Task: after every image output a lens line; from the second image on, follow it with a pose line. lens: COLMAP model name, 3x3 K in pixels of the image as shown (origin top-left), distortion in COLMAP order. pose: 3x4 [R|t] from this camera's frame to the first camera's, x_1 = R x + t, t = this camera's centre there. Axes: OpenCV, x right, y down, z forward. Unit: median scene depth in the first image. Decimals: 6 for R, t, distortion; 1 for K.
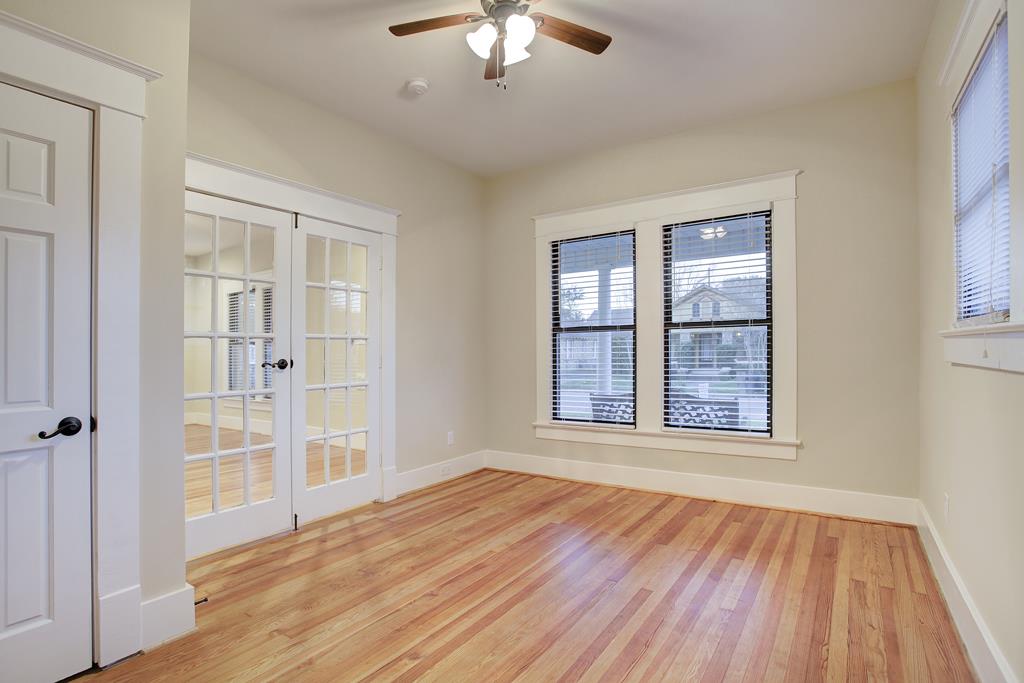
lens RADIAL K [[497.8, 0, 505.6], [0, 497.8, 330.5], [0, 0, 1]] dist [-0.060745, 0.028922]
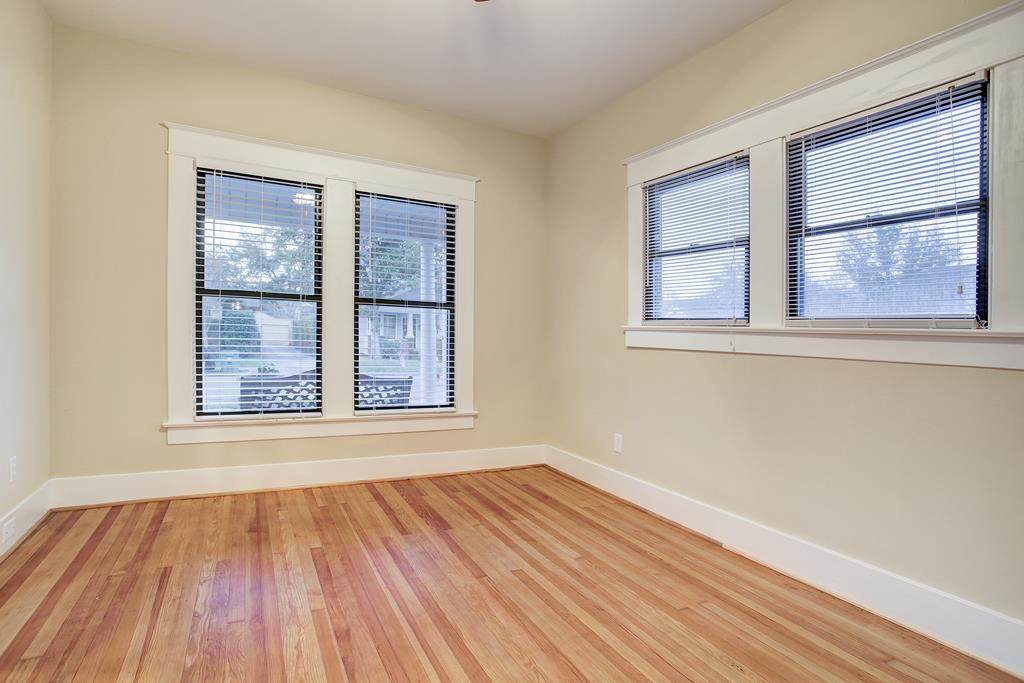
lens RADIAL K [[511.8, 0, 495.3], [0, 511.8, 326.4], [0, 0, 1]] dist [-0.071628, 0.032920]
pose [[0.484991, 0.040870, 0.873563, -0.402849], [-0.082299, 0.996607, -0.000935, 0.019471], [-0.870638, -0.071440, 0.486709, 0.344351]]
